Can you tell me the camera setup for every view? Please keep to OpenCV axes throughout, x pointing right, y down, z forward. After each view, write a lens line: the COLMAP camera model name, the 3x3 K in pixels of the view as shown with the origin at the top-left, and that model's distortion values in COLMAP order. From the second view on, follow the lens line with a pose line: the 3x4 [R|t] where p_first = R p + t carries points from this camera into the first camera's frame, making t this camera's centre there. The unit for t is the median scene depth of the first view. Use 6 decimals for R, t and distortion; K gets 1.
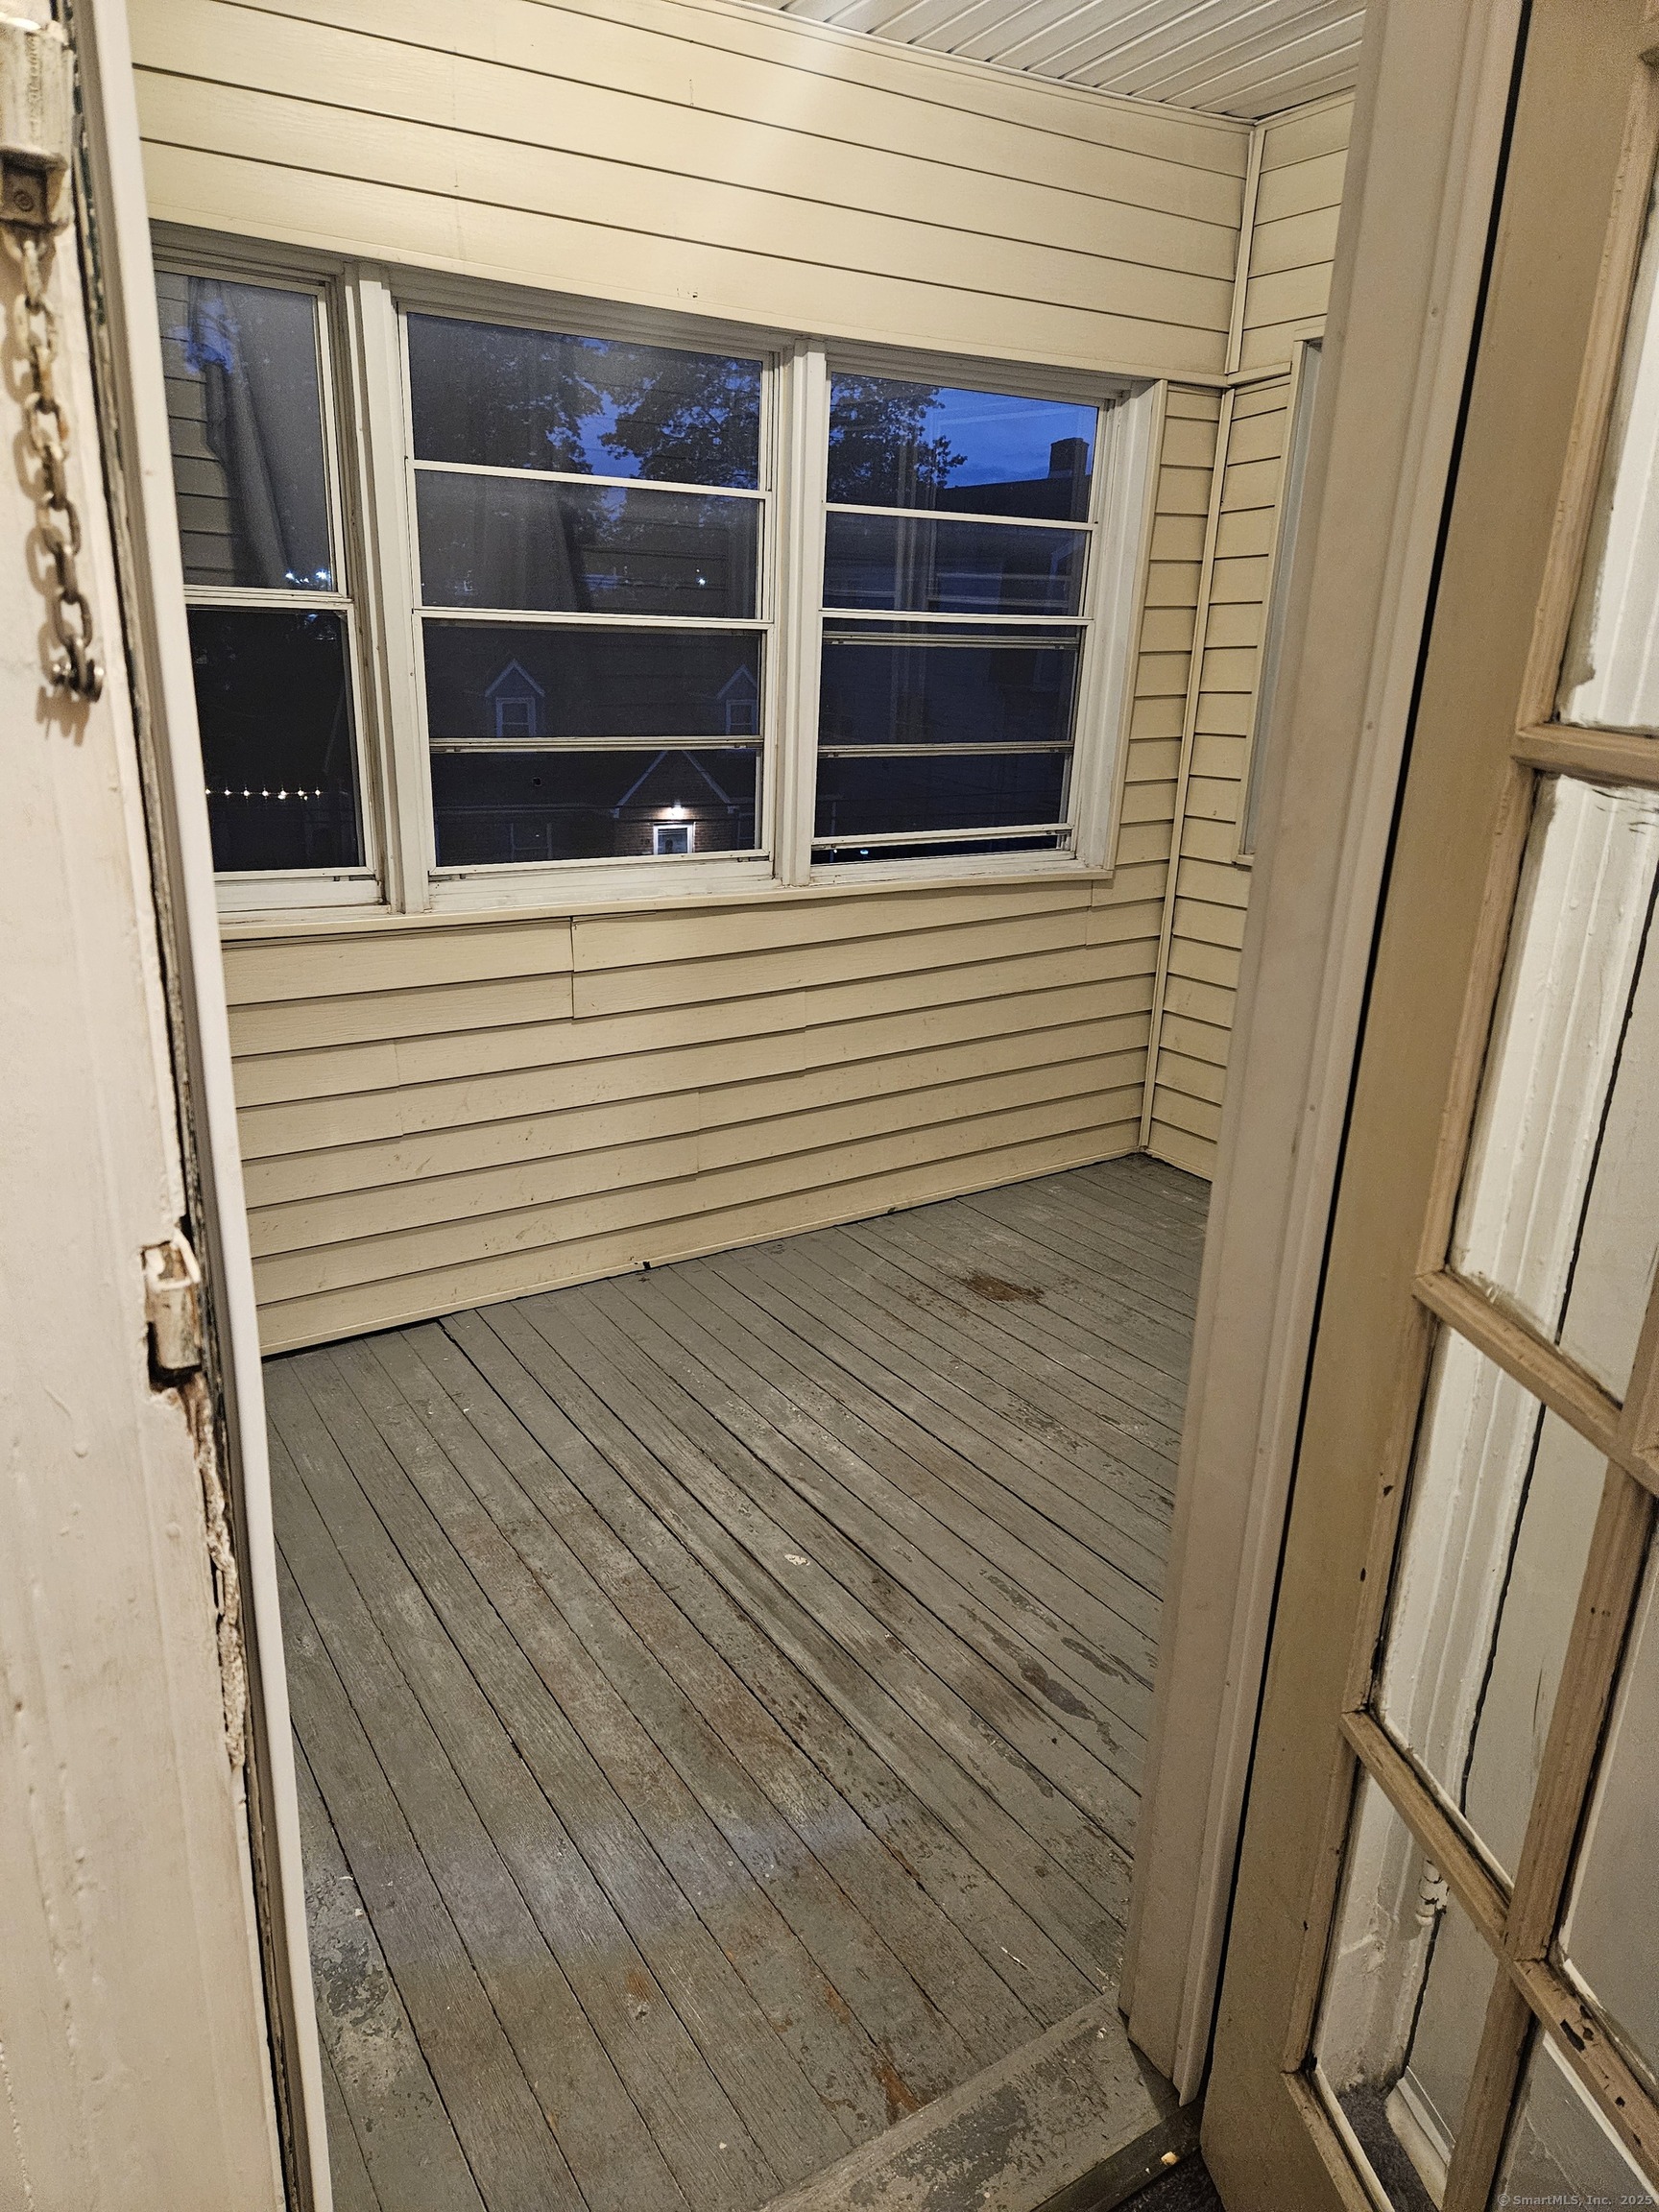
lens RADIAL K [[1470.2, 0, 803.7], [0, 1470.2, 1107.0], [0, 0, 1]] dist [0.076747, -0.068526]
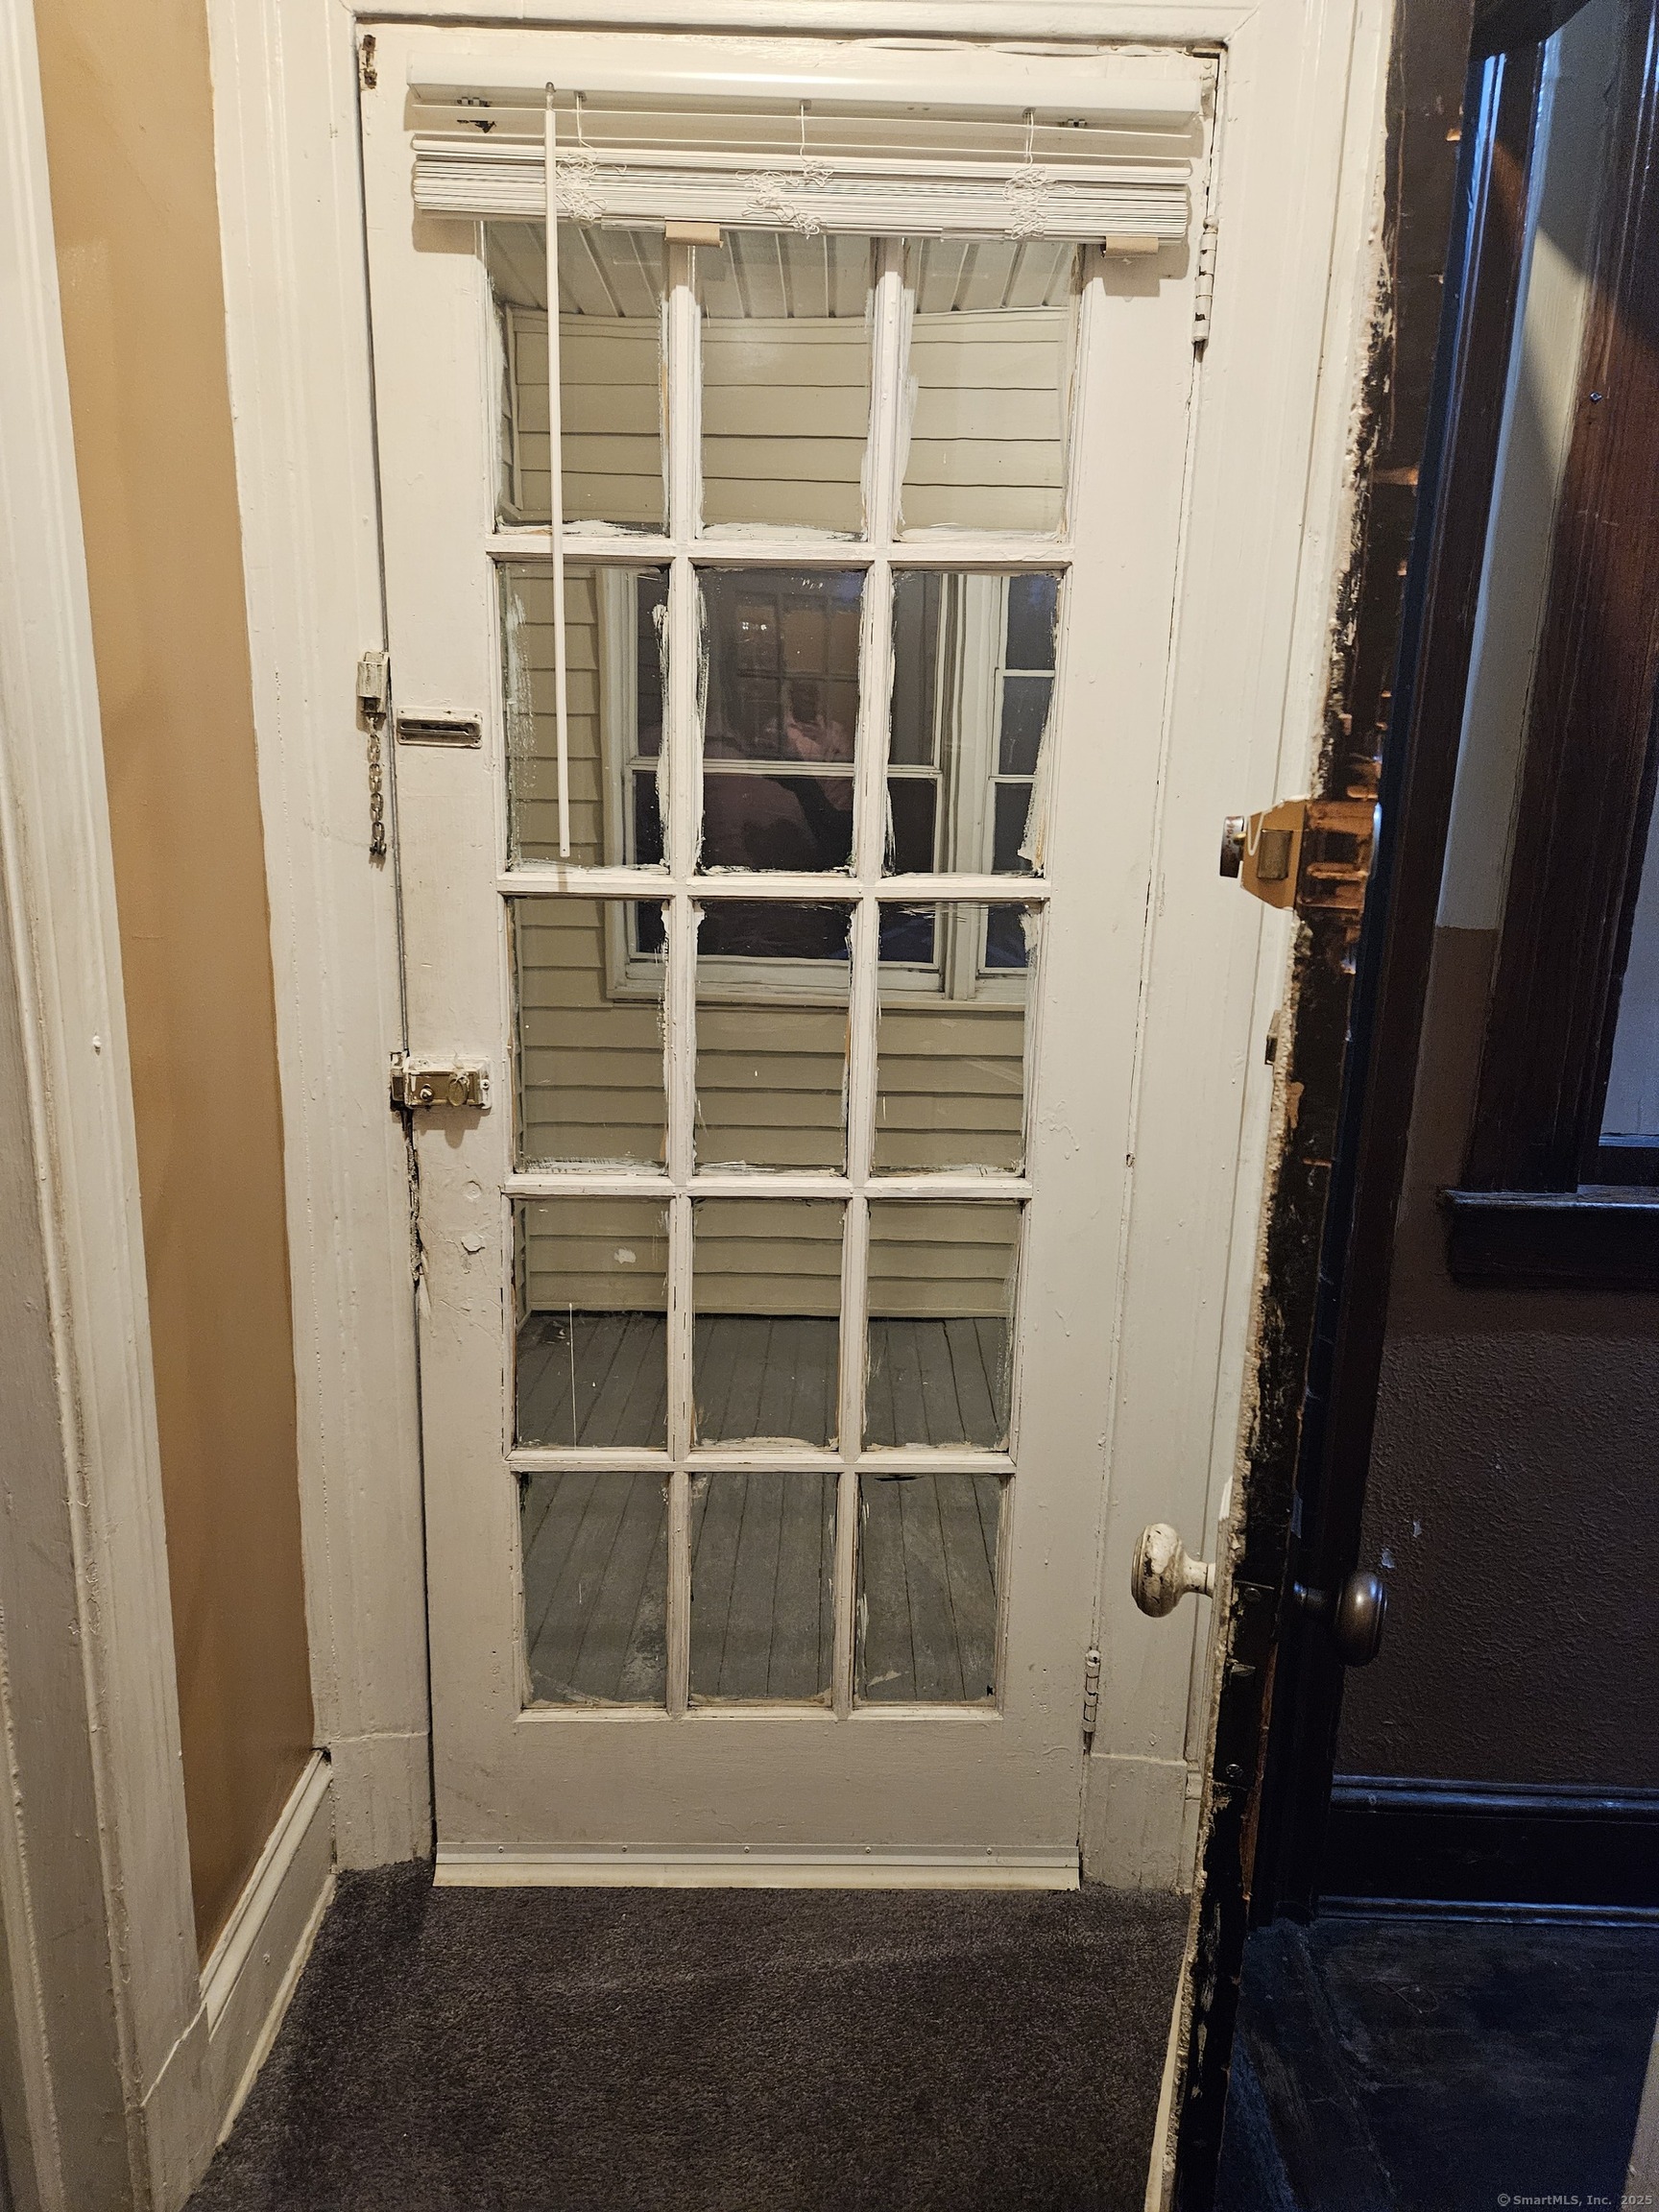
lens RADIAL K [[1470.2, 0, 803.7], [0, 1470.2, 1107.0], [0, 0, 1]] dist [0.076747, -0.068526]
pose [[0.844460, 0.124113, -0.521041, 0.316336], [-0.165965, 0.985538, -0.034226, 0.030759], [0.509257, 0.115377, 0.852845, -0.178118]]
